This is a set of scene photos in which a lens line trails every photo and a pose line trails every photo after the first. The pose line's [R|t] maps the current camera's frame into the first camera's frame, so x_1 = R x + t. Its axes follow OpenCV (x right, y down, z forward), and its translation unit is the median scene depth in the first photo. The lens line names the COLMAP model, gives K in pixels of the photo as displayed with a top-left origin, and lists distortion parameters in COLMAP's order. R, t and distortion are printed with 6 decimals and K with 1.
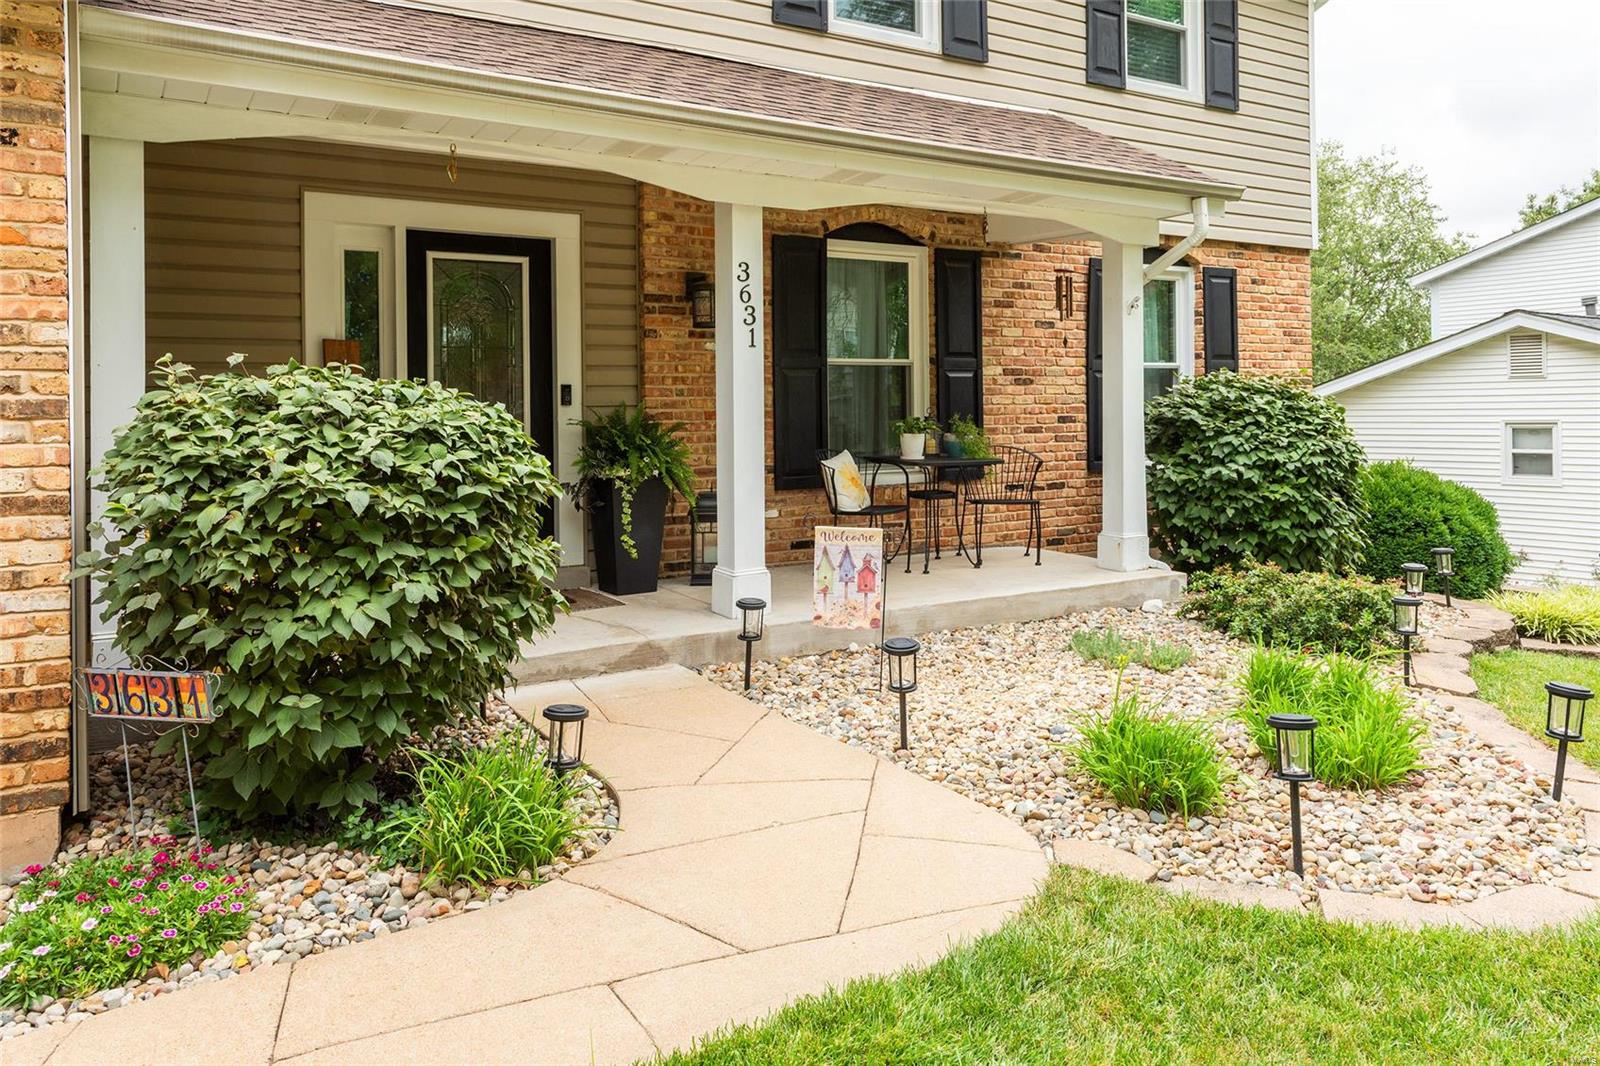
lens RADIAL K [[1110.5, 0, 796.3], [0, 1110.5, 406.9], [0, 0, 1]] dist [0.008370, -0.010146]
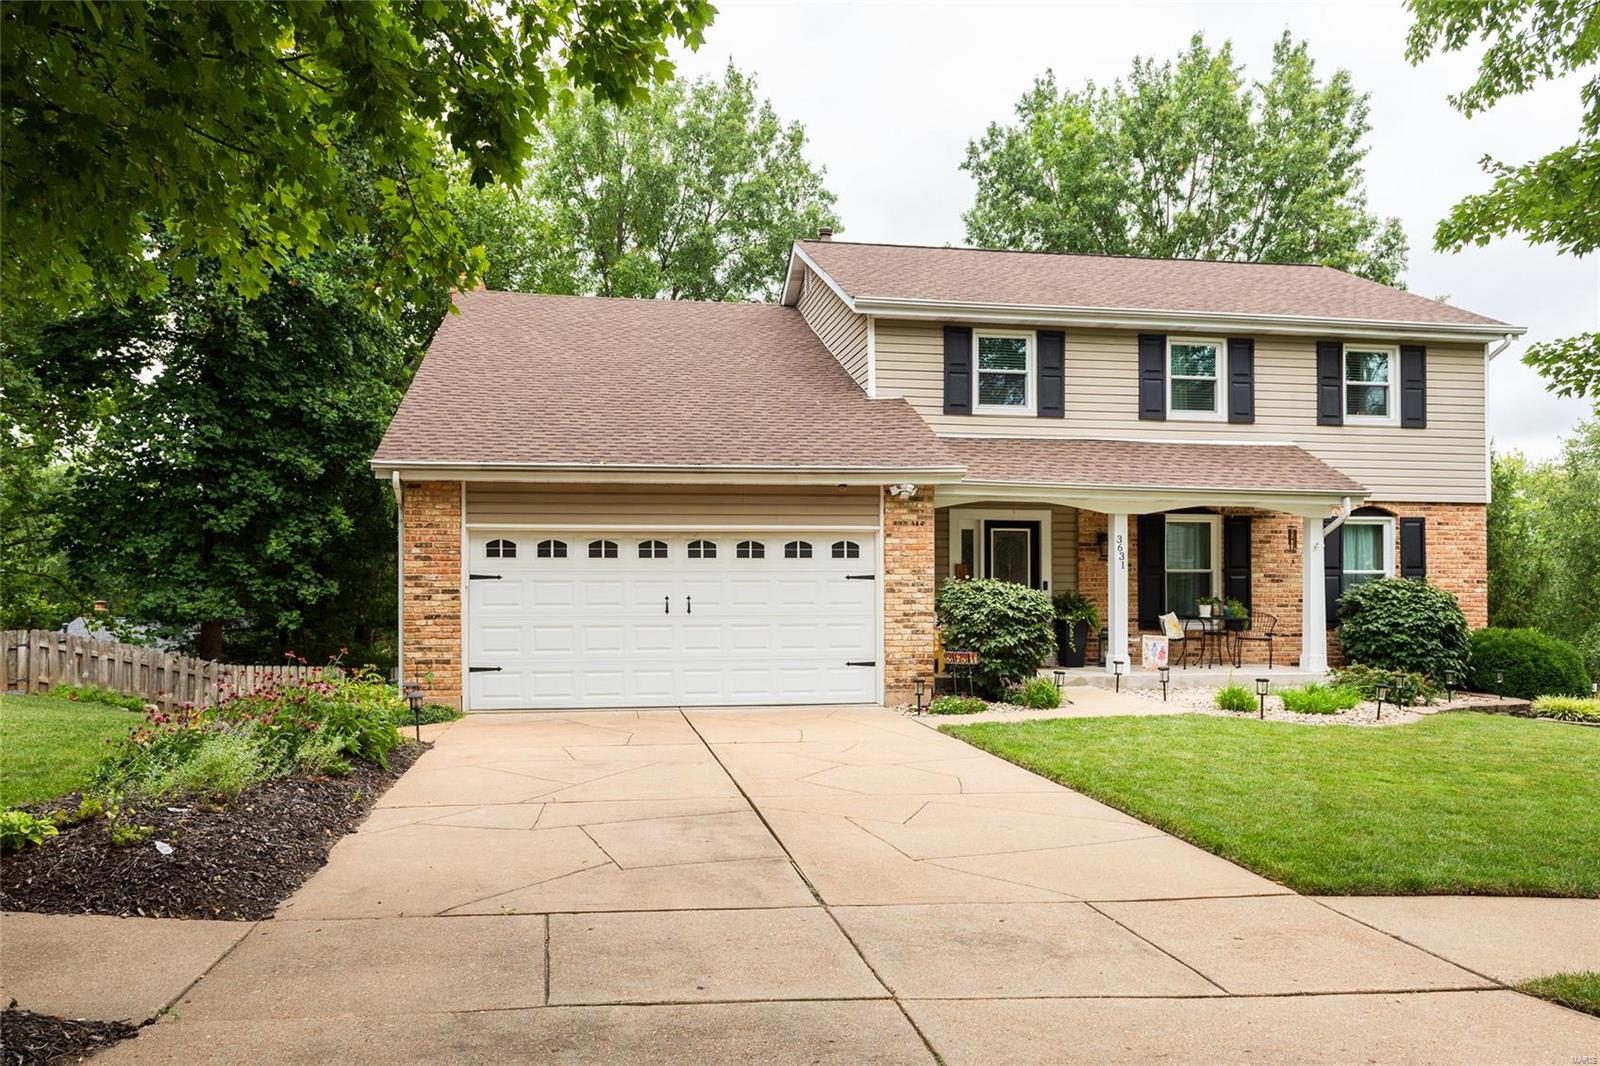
lens RADIAL K [[1110.5, 0, 783.3], [0, 1110.5, 549.0], [0, 0, 1]] dist [0.008370, -0.010146]
pose [[0.925727, 0.001068, -0.378191, 0.168182], [-0.014043, 0.999403, -0.031554, -0.005724], [0.377932, 0.034521, 0.925189, -1.370506]]
